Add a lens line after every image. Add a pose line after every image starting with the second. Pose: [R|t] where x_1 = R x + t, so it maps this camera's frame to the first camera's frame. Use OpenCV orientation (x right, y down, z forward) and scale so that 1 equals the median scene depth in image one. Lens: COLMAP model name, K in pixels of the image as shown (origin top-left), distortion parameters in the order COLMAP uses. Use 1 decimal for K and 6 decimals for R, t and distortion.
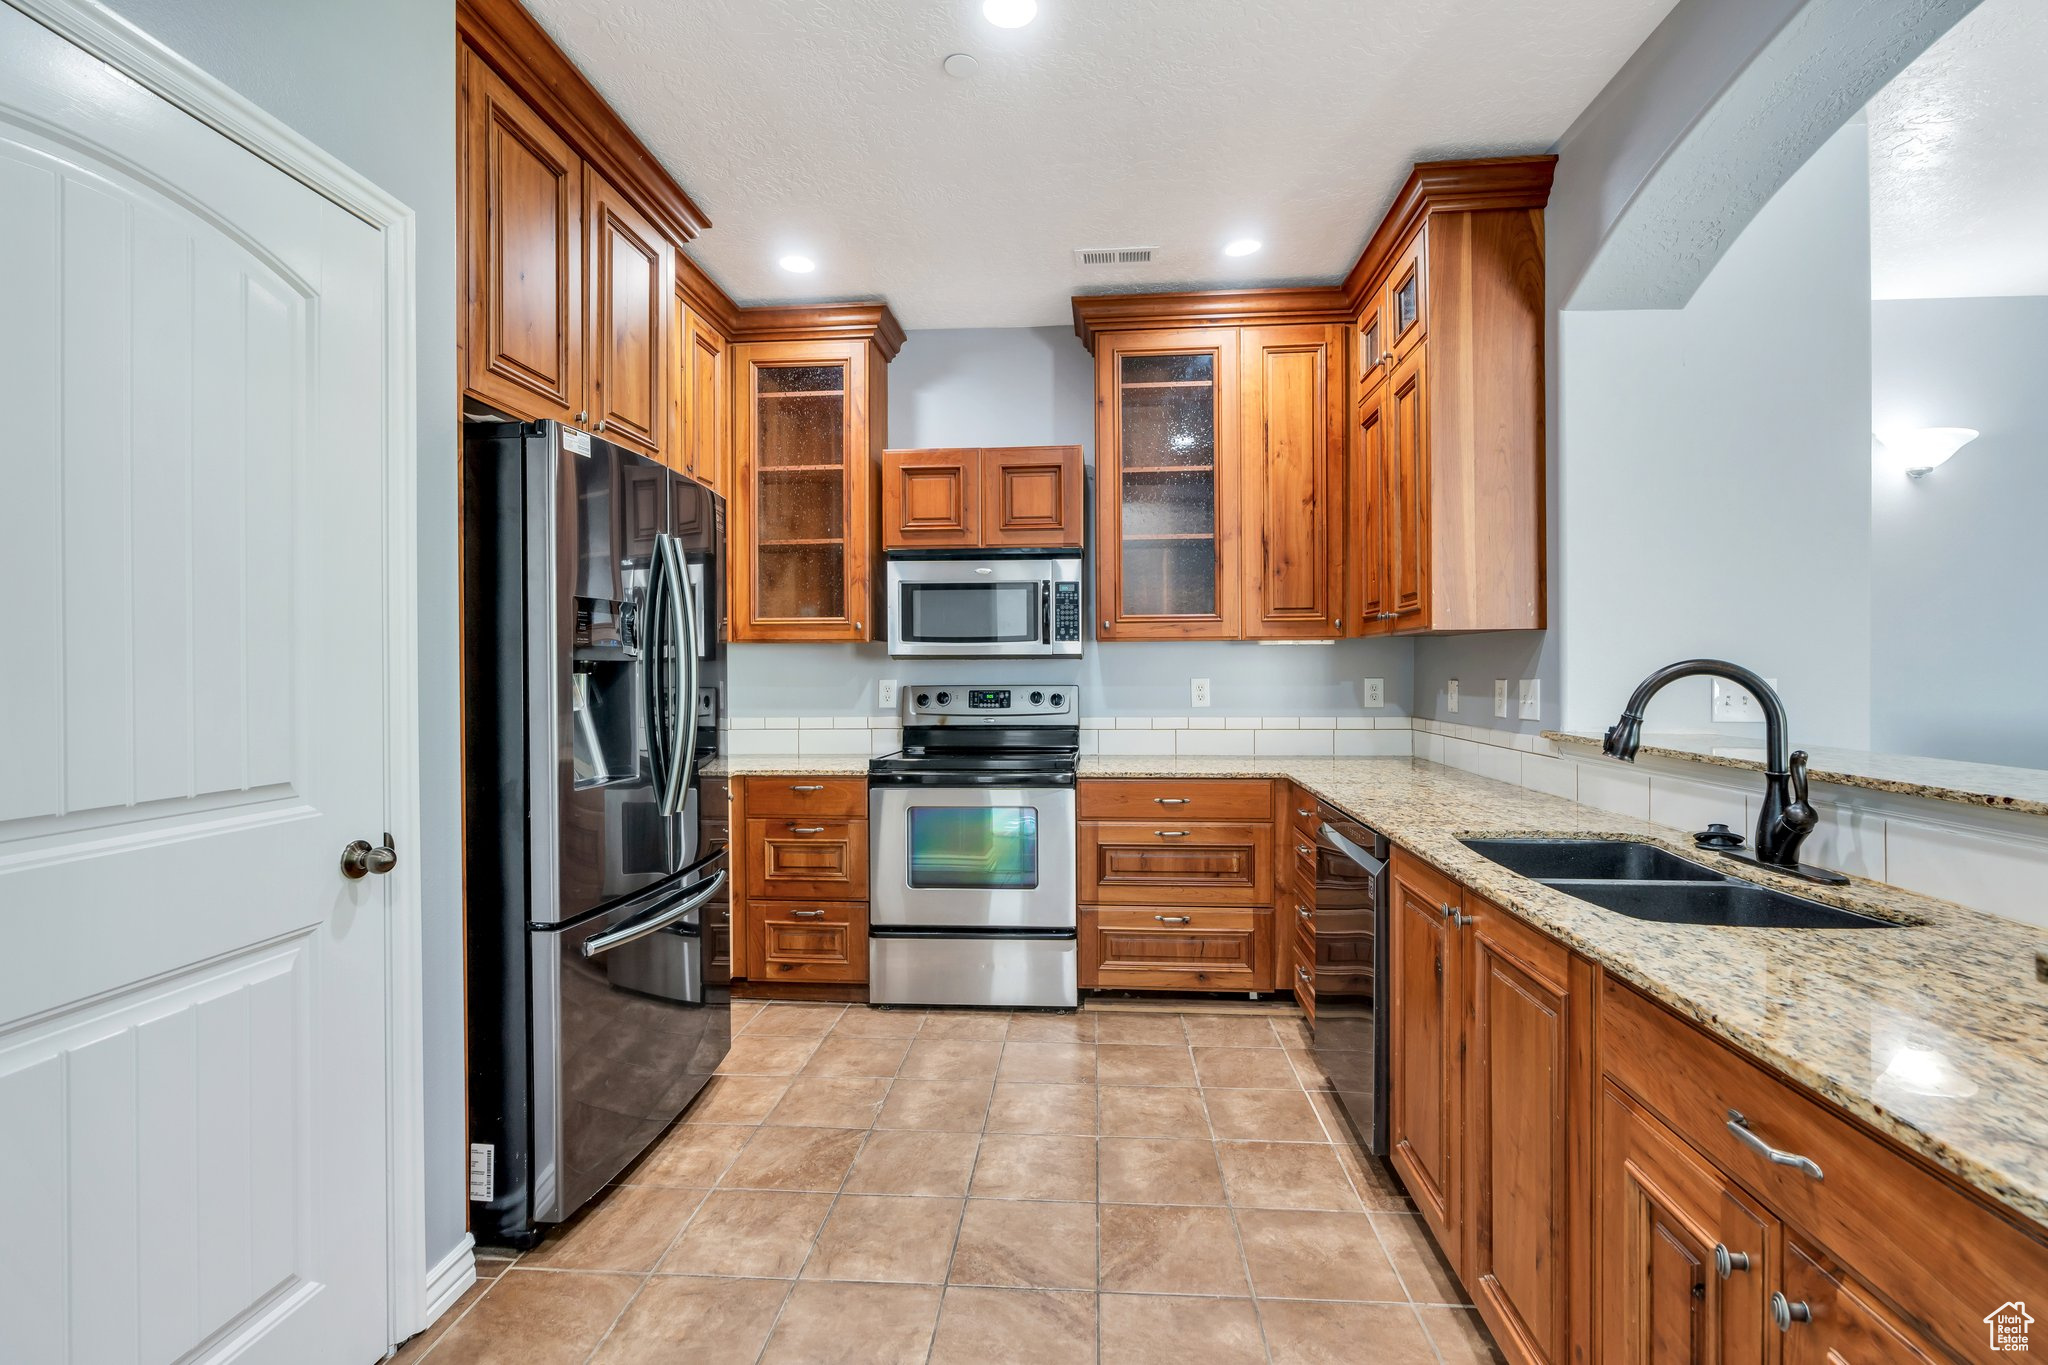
lens RADIAL K [[919.5, 0, 1024.0], [0, 919.5, 682.5], [0, 0, 1]] dist [-0.000188, -0.000337]
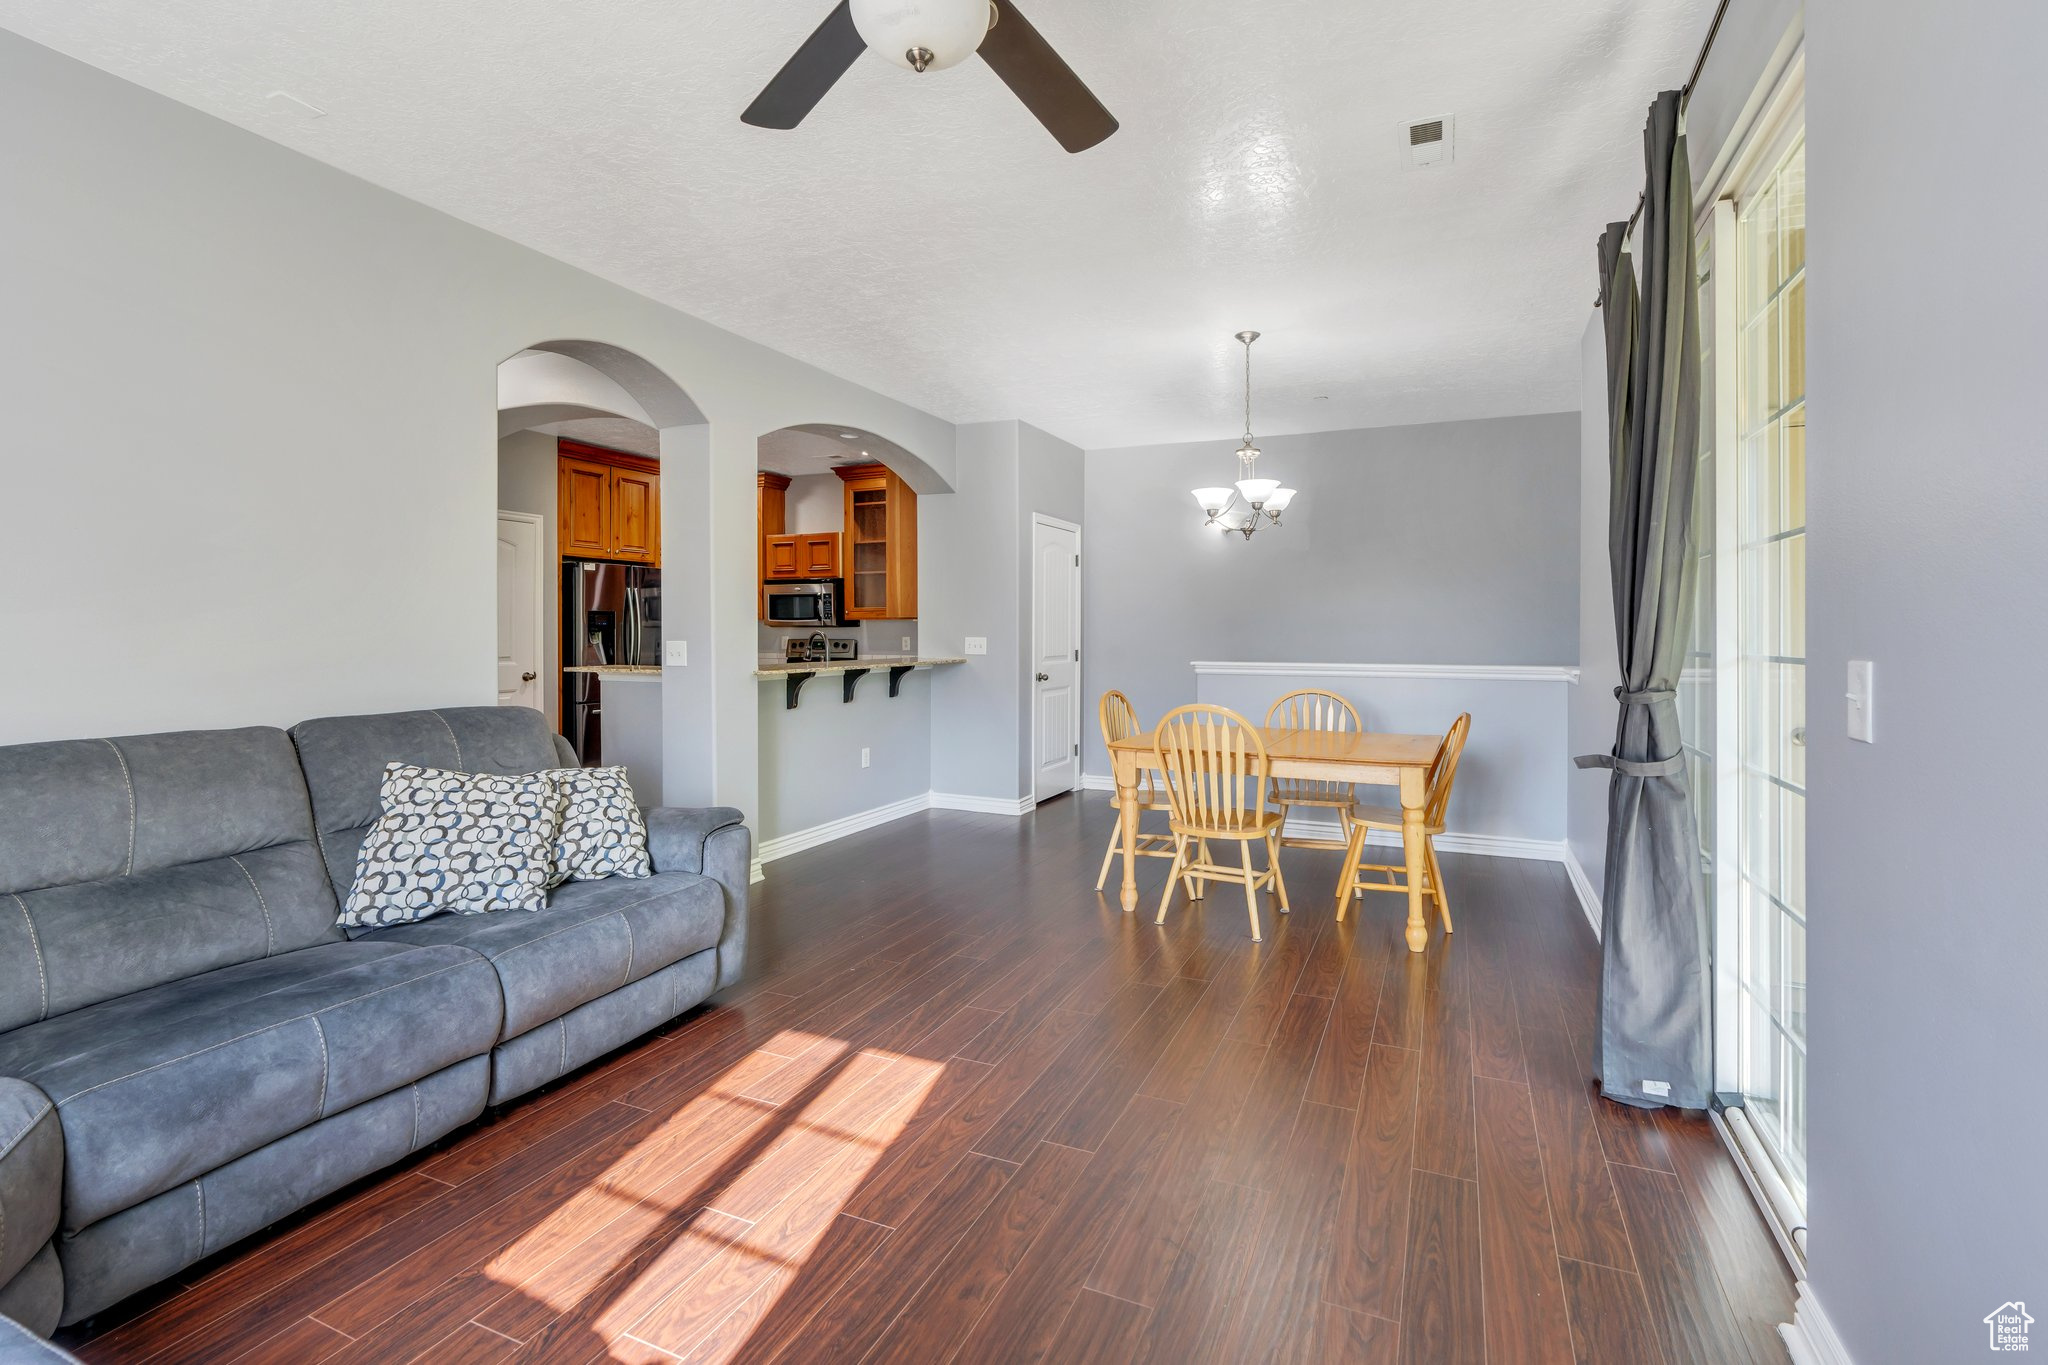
lens RADIAL K [[919.5, 0, 1024.0], [0, 919.5, 682.5], [0, 0, 1]] dist [-0.000188, -0.000337]
pose [[0.943904, 0.023928, -0.329352, 1.235563], [-0.009306, 0.998903, 0.045901, 0.000130], [0.330089, -0.040261, 0.943091, -0.978056]]
